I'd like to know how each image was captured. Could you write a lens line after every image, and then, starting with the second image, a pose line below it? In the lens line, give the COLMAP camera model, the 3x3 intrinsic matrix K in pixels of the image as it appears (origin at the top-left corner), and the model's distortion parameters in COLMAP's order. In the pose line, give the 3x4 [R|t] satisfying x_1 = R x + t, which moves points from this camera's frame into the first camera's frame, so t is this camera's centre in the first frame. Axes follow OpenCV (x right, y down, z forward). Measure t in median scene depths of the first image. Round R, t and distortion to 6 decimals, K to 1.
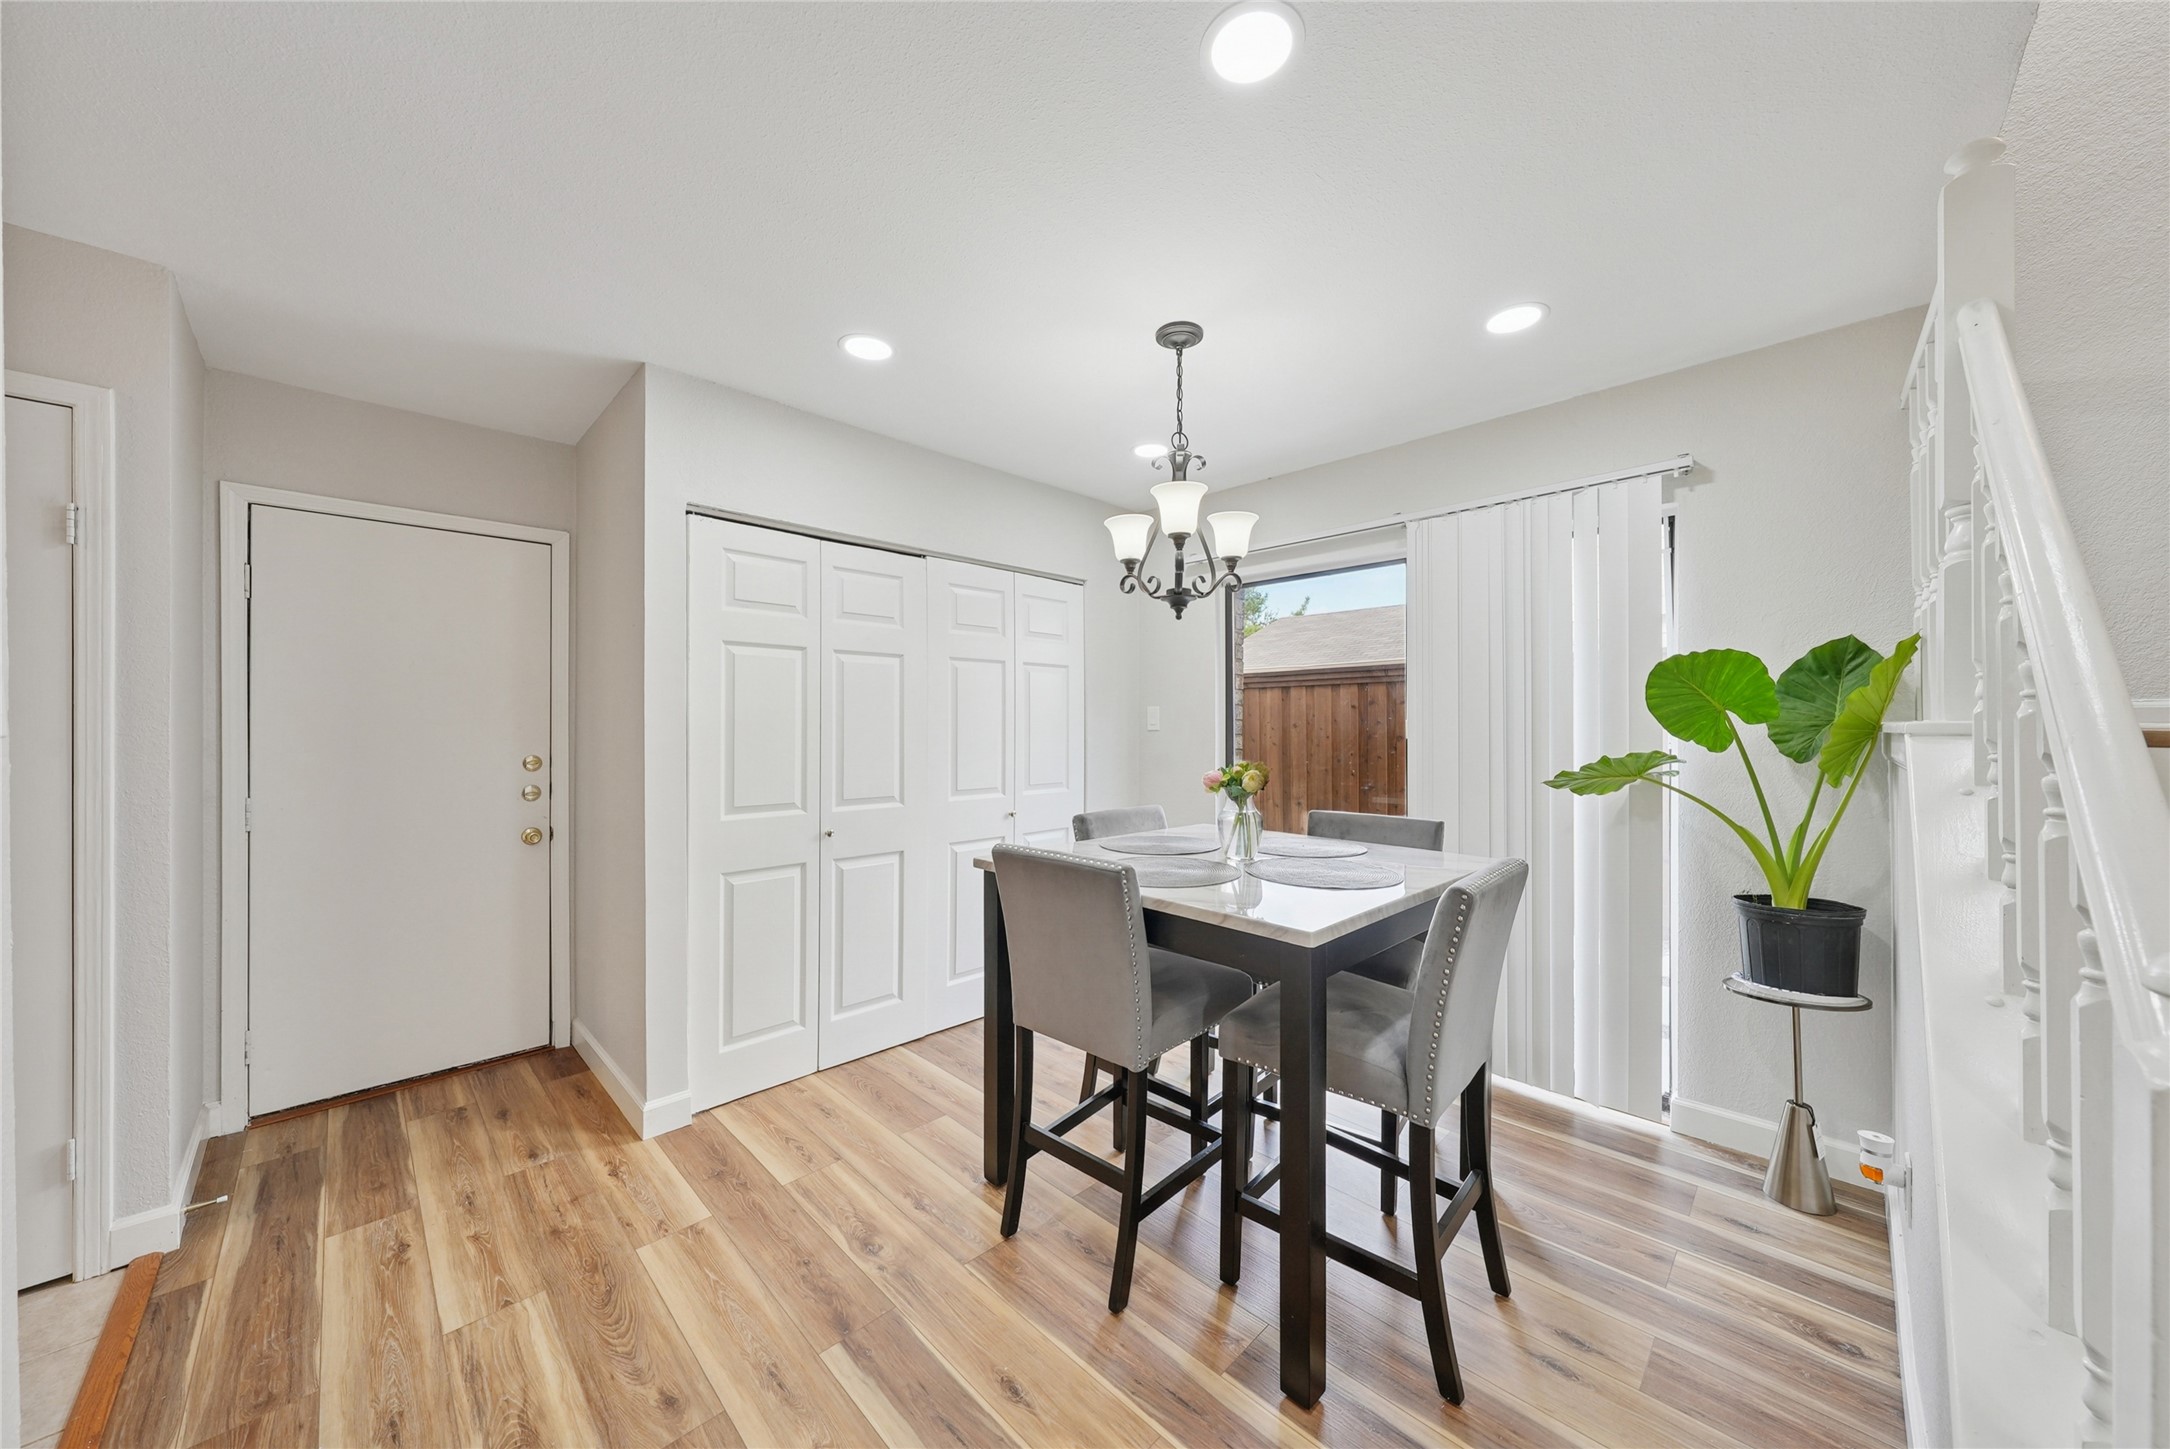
lens RADIAL K [[746.0, 0, 1097.6], [0, 746.0, 720.7], [0, 0, 1]] dist [0.005968, -0.000507]
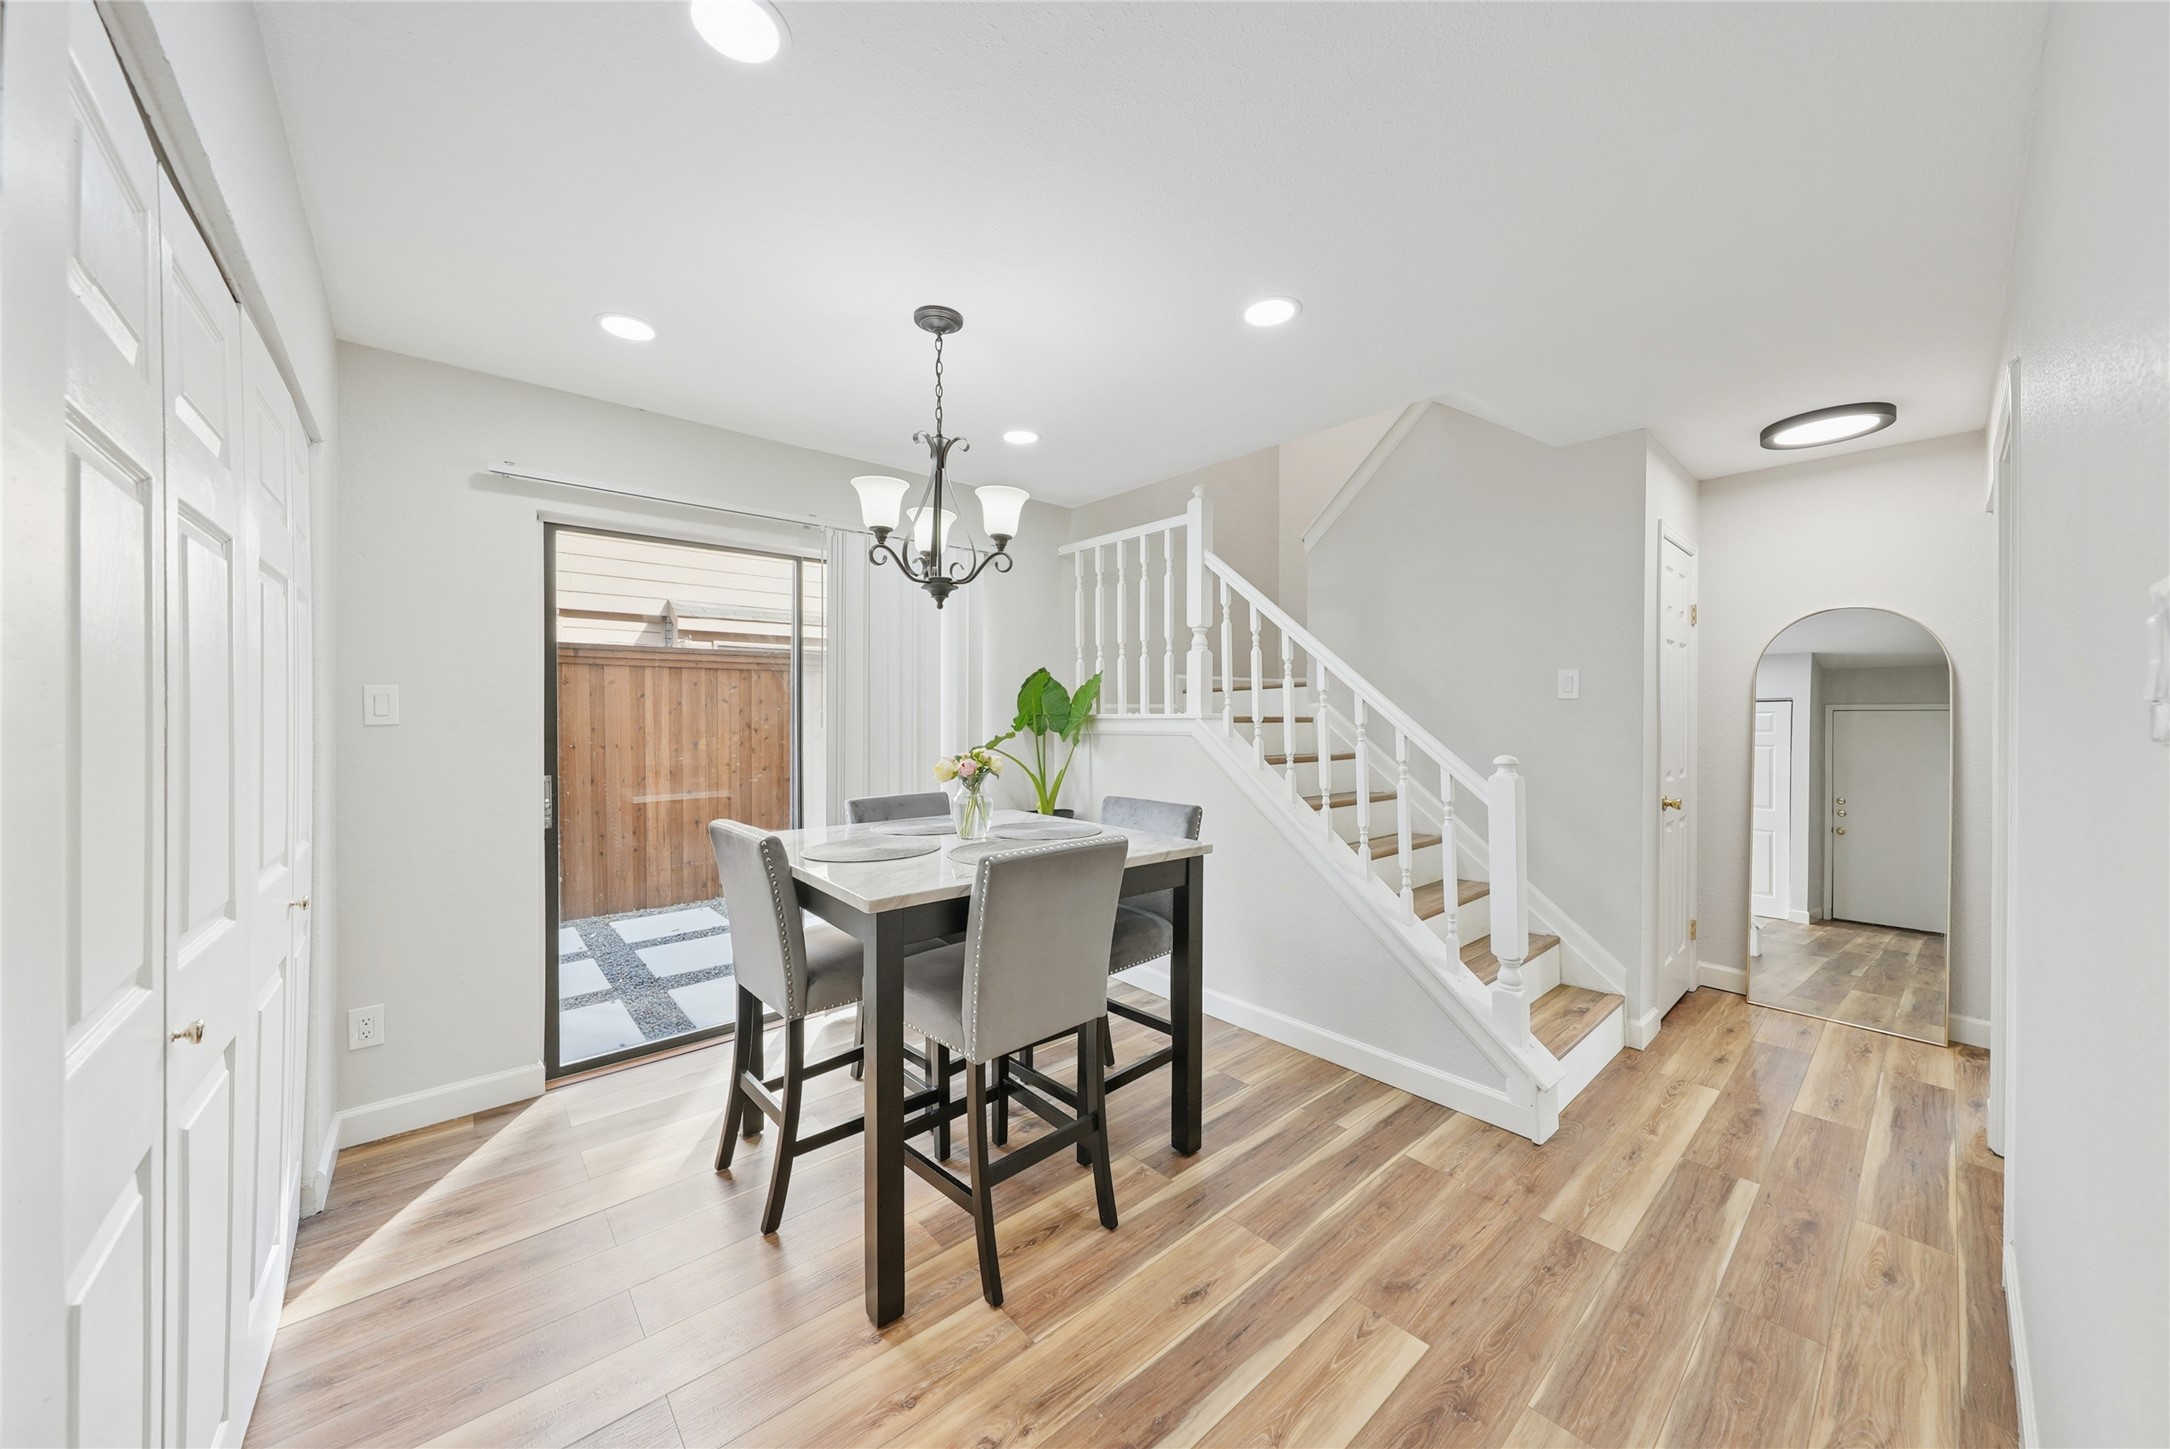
lens RADIAL K [[746.0, 0, 1090.6], [0, 746.0, 703.8], [0, 0, 1]] dist [0.005968, -0.000507]
pose [[0.088523, 0.015752, 0.995950, -0.853246], [-0.004511, 0.999871, -0.015413, 0.004952], [-0.996064, -0.003128, 0.088583, 0.705874]]
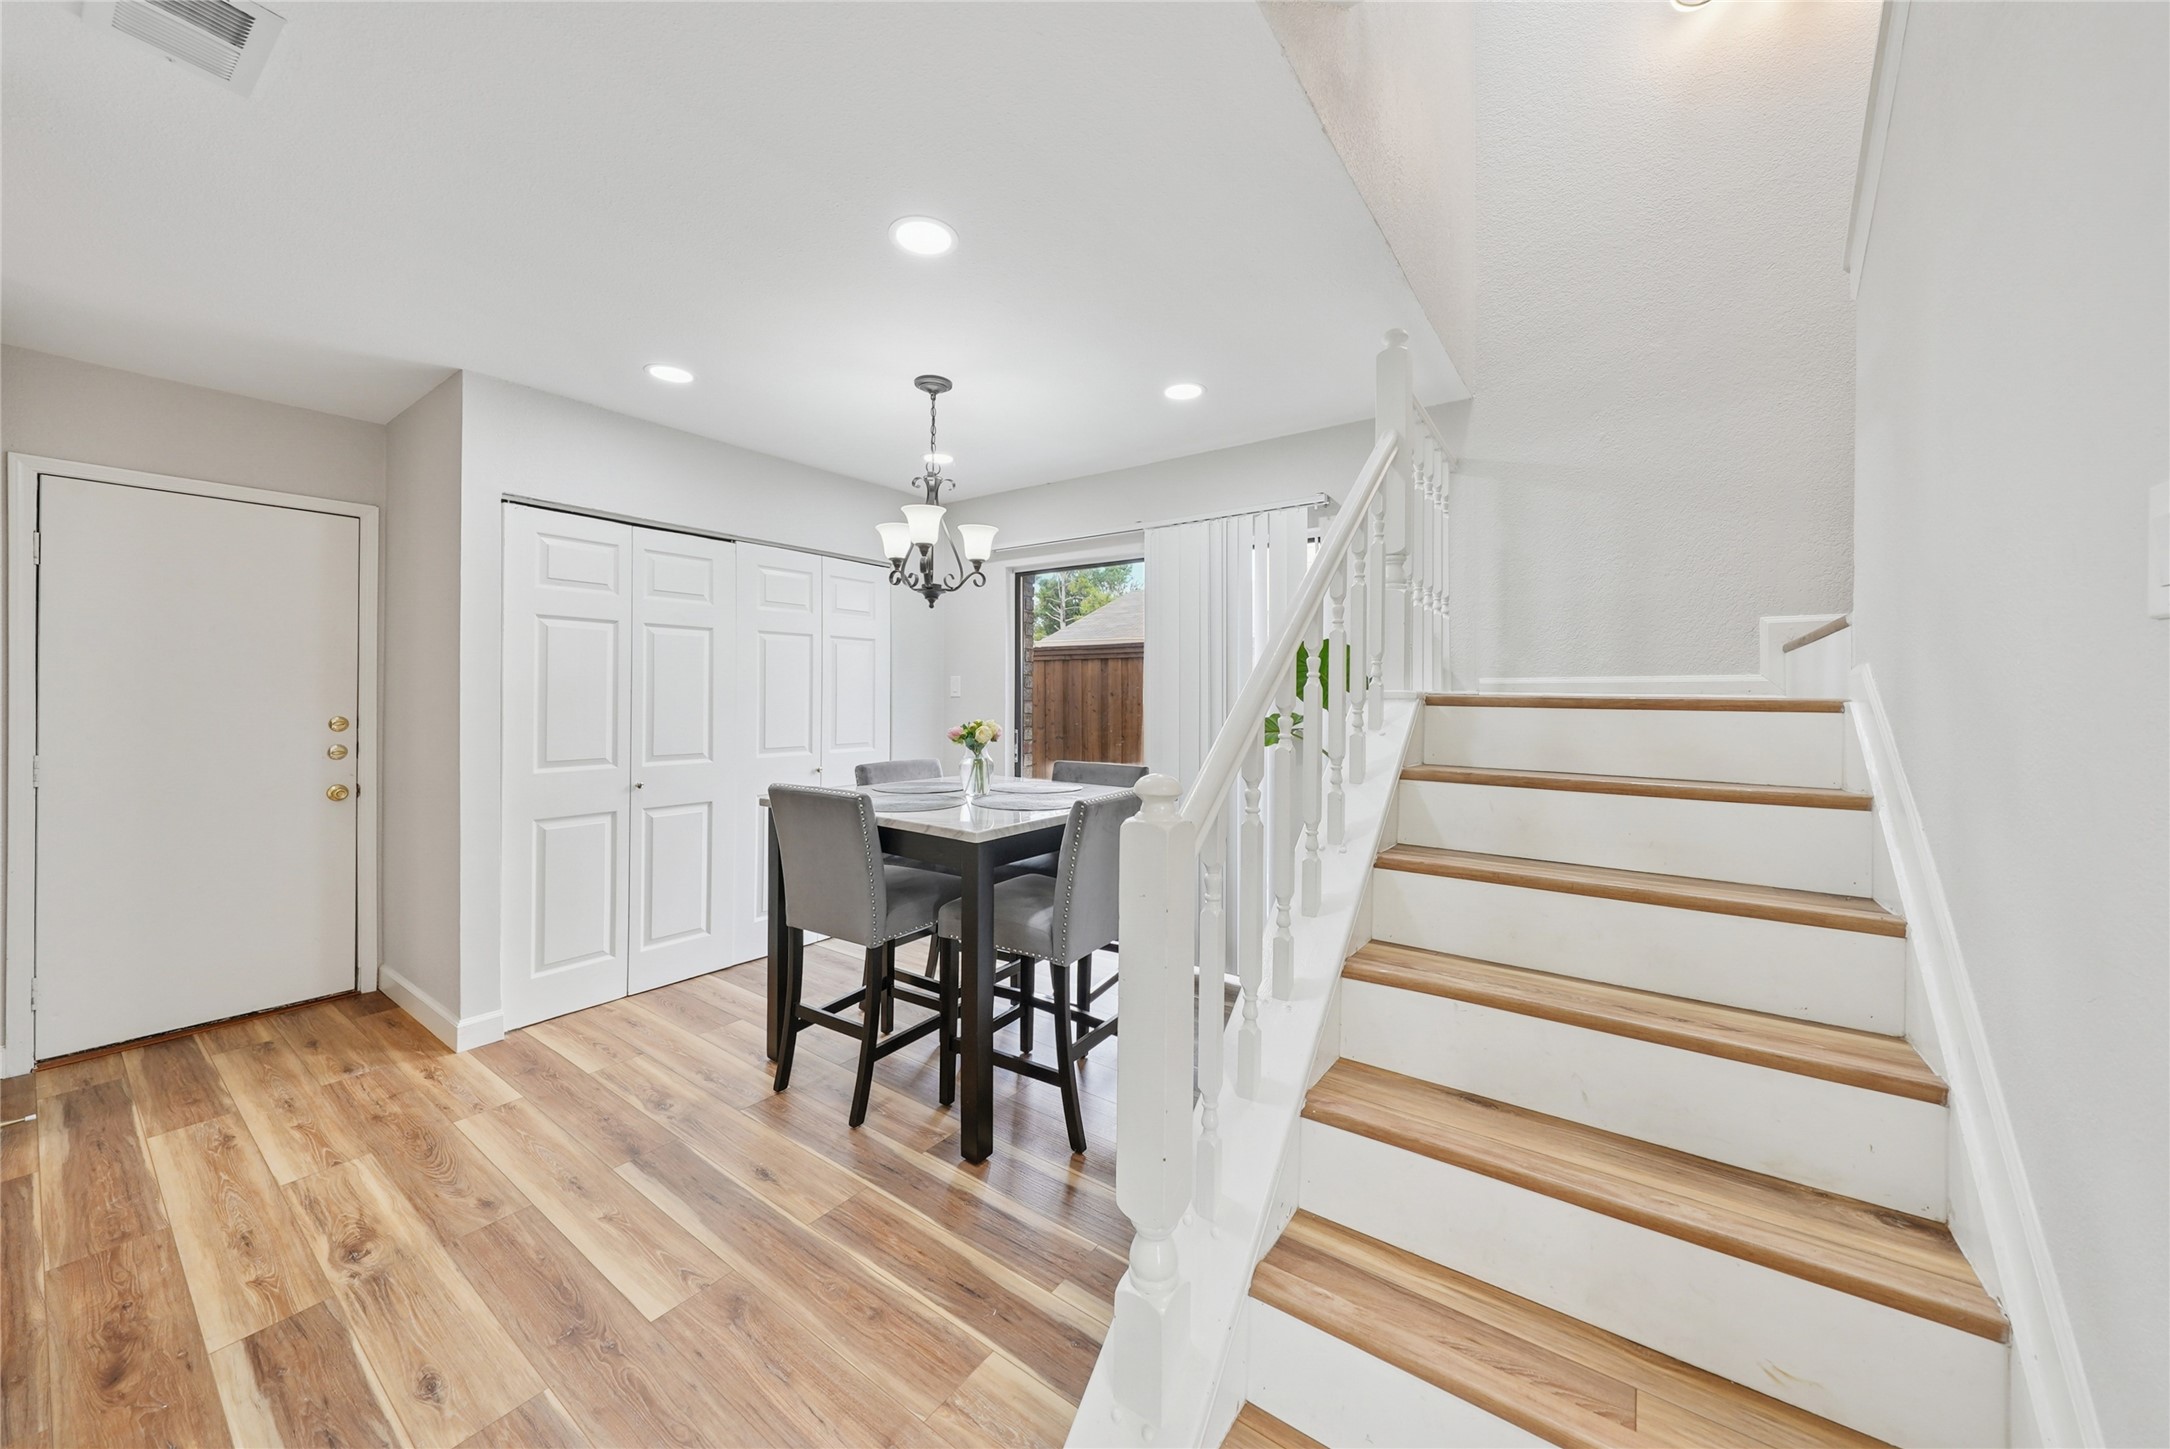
lens RADIAL K [[746.0, 0, 1072.4], [0, 746.0, 691.1], [0, 0, 1]] dist [0.005968, -0.000507]
pose [[0.988277, 0.006240, 0.152544, 0.152637], [-0.006636, 0.999976, 0.002086, 0.001593], [-0.152527, -0.003074, 0.988295, -0.290722]]
